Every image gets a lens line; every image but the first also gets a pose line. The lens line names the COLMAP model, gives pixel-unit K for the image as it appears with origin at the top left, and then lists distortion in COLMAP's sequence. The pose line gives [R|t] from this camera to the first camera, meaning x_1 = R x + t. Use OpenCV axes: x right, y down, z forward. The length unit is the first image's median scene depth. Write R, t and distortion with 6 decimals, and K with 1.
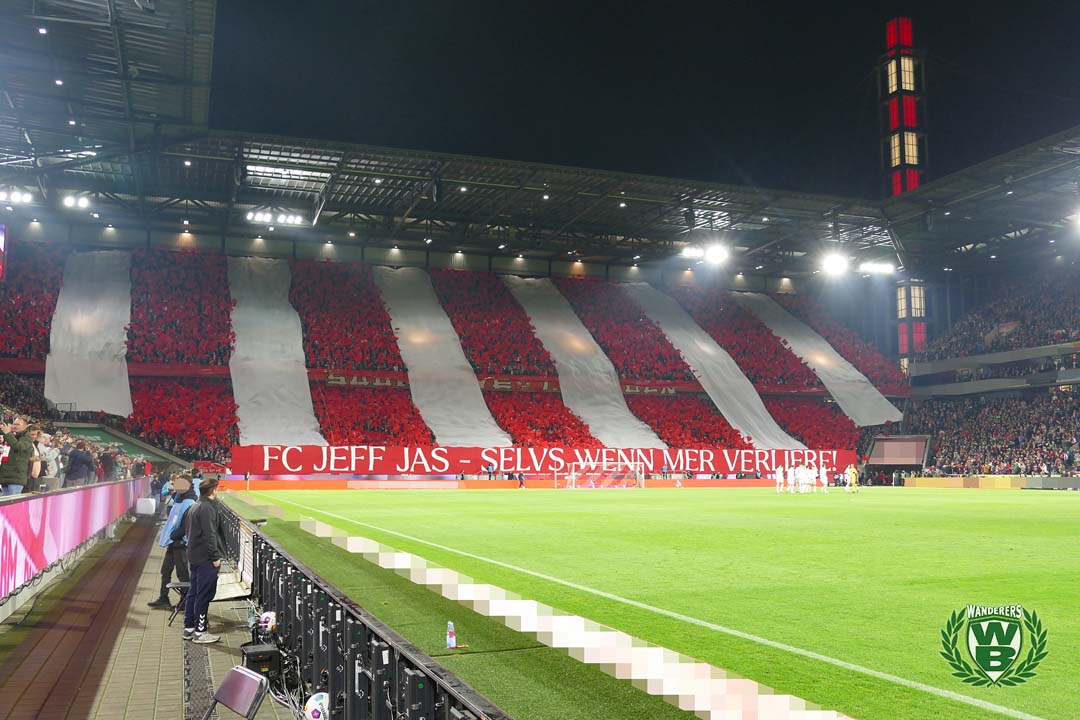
lens RADIAL K [[979.3, 0, 527.0], [0, 979.3, 369.9], [0, 0, 1]] dist [-0.006420, 0.009166]
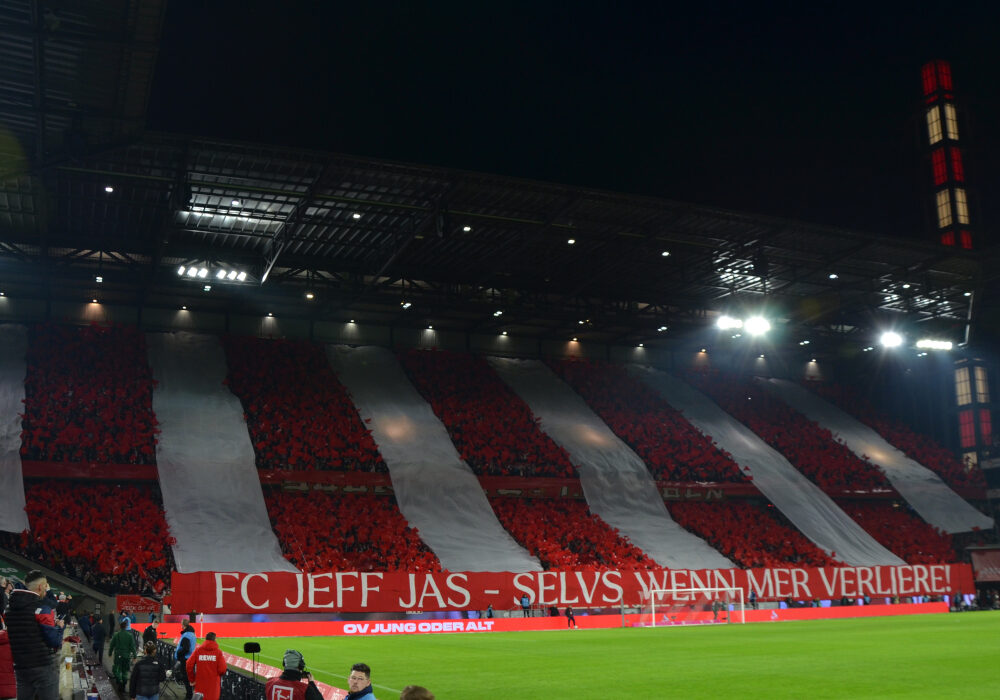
lens RADIAL K [[1045.3, 0, 469.2], [0, 1045.3, 422.2], [0, 0, 1]] dist [-0.155319, 0.105044]
pose [[0.999297, -0.009841, 0.036166, -0.095235], [0.012129, 0.997903, -0.063586, 0.016064], [-0.035464, 0.063980, 0.997321, 0.210521]]
